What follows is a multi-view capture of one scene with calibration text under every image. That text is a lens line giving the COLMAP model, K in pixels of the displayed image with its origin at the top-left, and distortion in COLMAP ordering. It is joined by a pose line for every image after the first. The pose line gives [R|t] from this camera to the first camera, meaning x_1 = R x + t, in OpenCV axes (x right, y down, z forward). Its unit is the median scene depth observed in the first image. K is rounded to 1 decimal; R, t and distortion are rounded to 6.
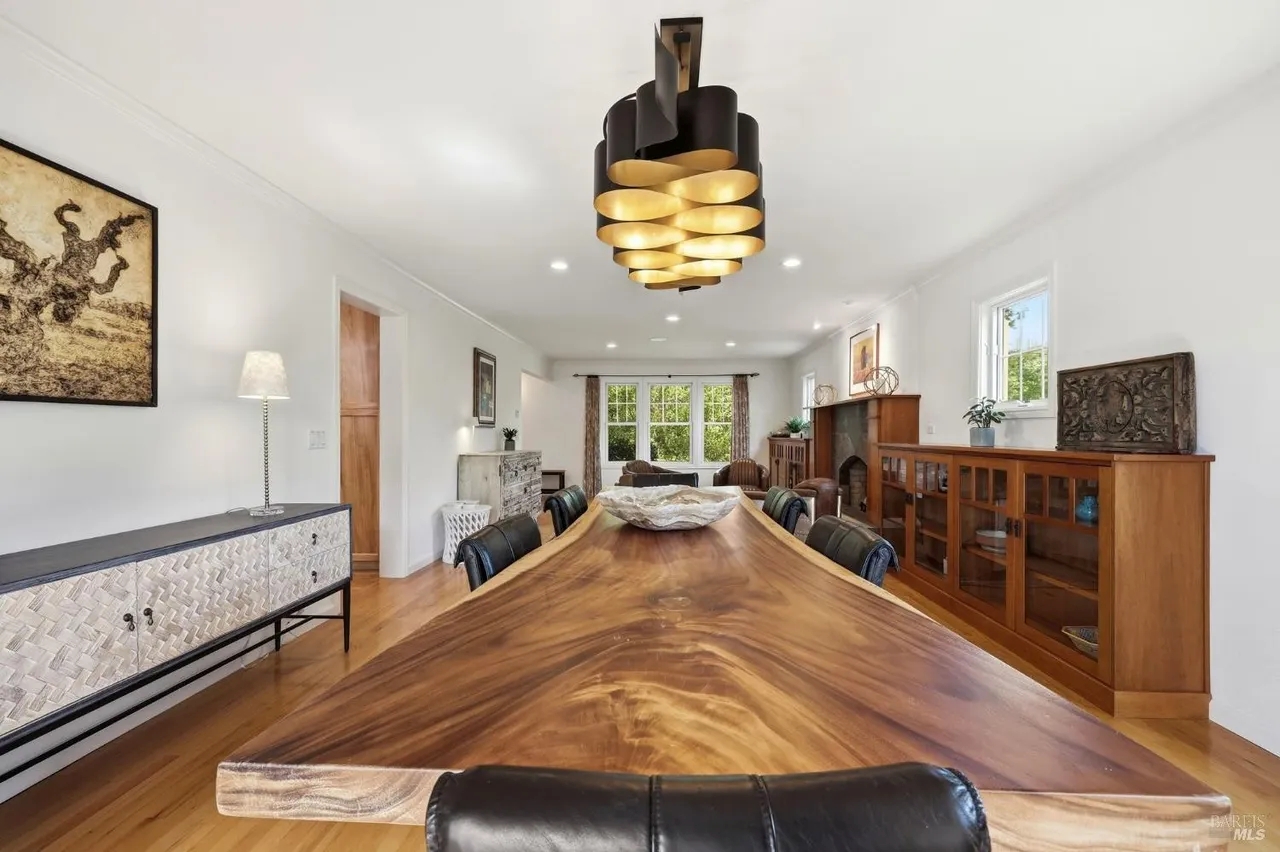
lens RADIAL K [[519.6, 0, 642.7], [0, 519.6, 430.8], [0, 0, 1]] dist [0.001790, -0.000271]
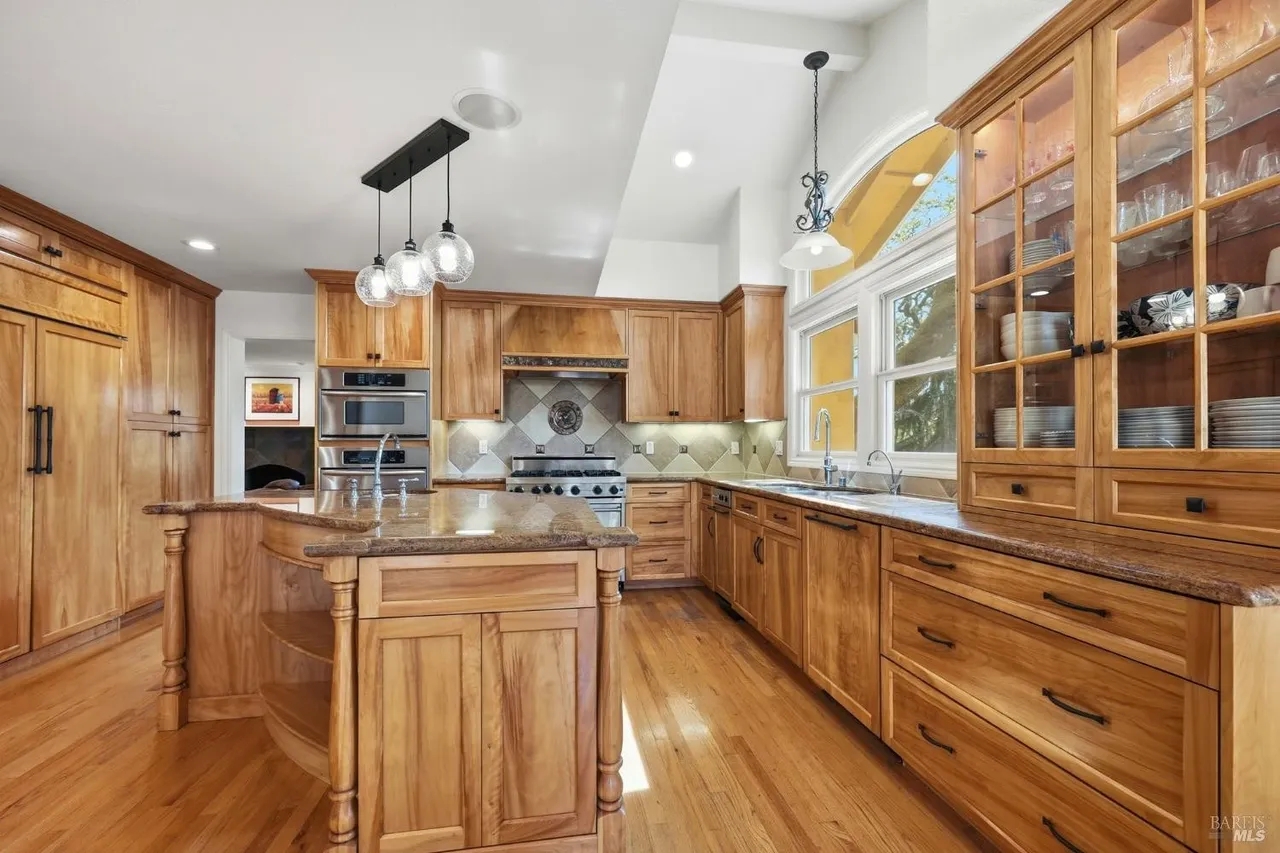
lens RADIAL K [[535.7, 0, 646.7], [0, 535.7, 443.1], [0, 0, 1]] dist [-0.001608, -0.000283]
pose [[-0.222615, 0.004029, 0.974898, -1.143607], [-0.003166, 0.999983, -0.004856, -0.005228], [-0.974901, -0.004167, -0.222598, 0.292182]]
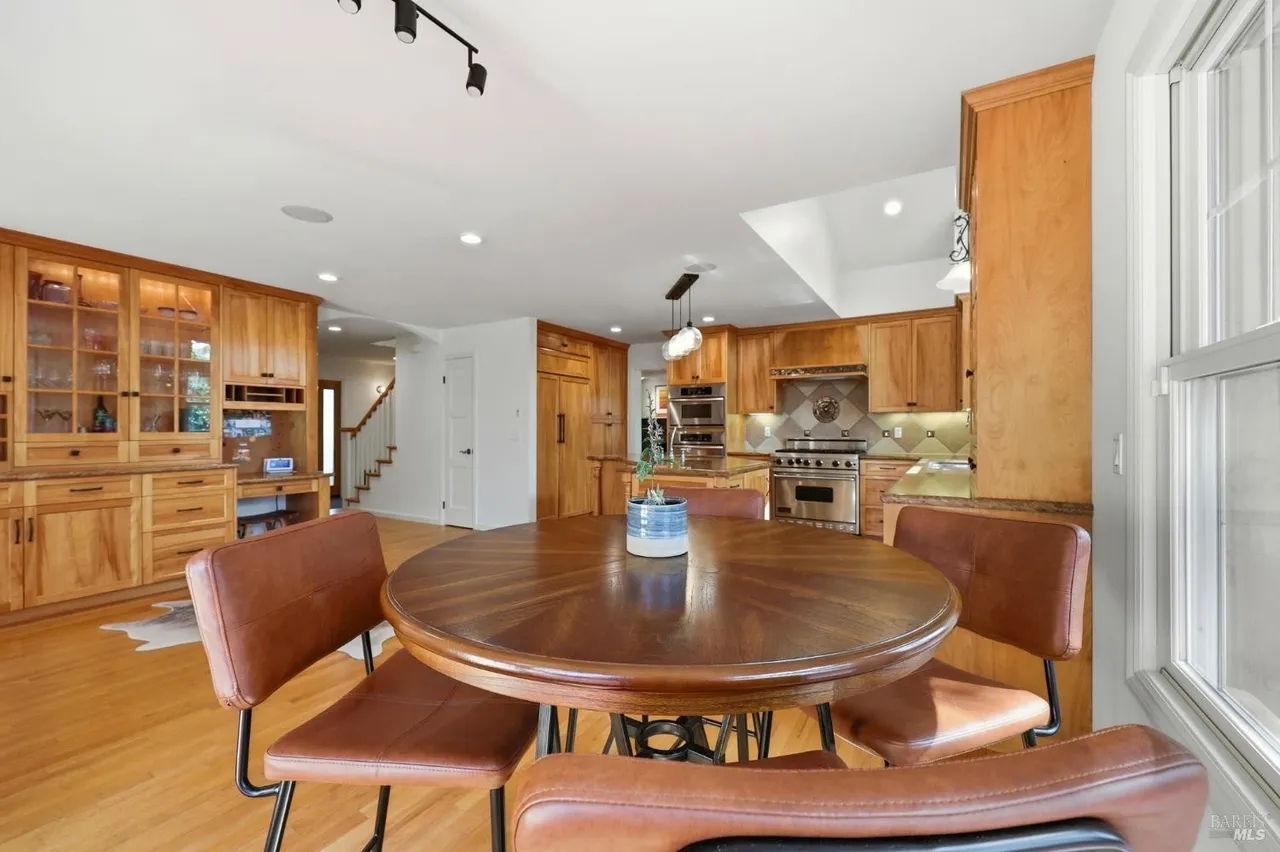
lens RADIAL K [[519.6, 0, 642.7], [0, 519.6, 430.8], [0, 0, 1]] dist [0.001790, -0.000271]
pose [[0.470864, -0.002953, 0.882201, -1.400191], [-0.001976, 0.999988, 0.004402, -0.008735], [-0.882203, -0.003816, 0.470853, 0.080792]]
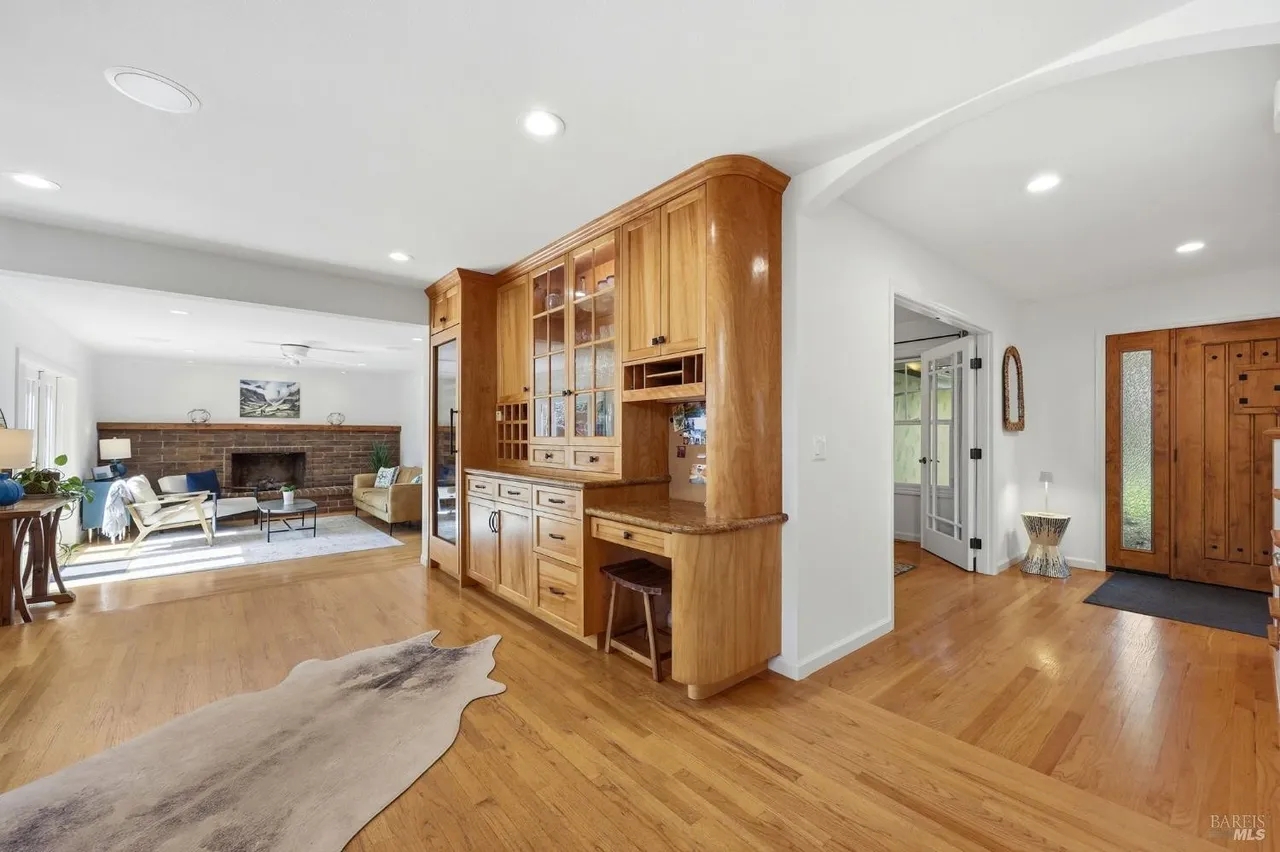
lens RADIAL K [[510.5, 0, 640.0], [0, 510.5, 426.0], [0, 0, 1]] dist [-0.001683, 0.000005]
pose [[0.680021, -0.013044, -0.733077, -0.717317], [0.004763, 0.999899, -0.013374, -0.006045], [0.733177, 0.005603, 0.680015, 0.578835]]
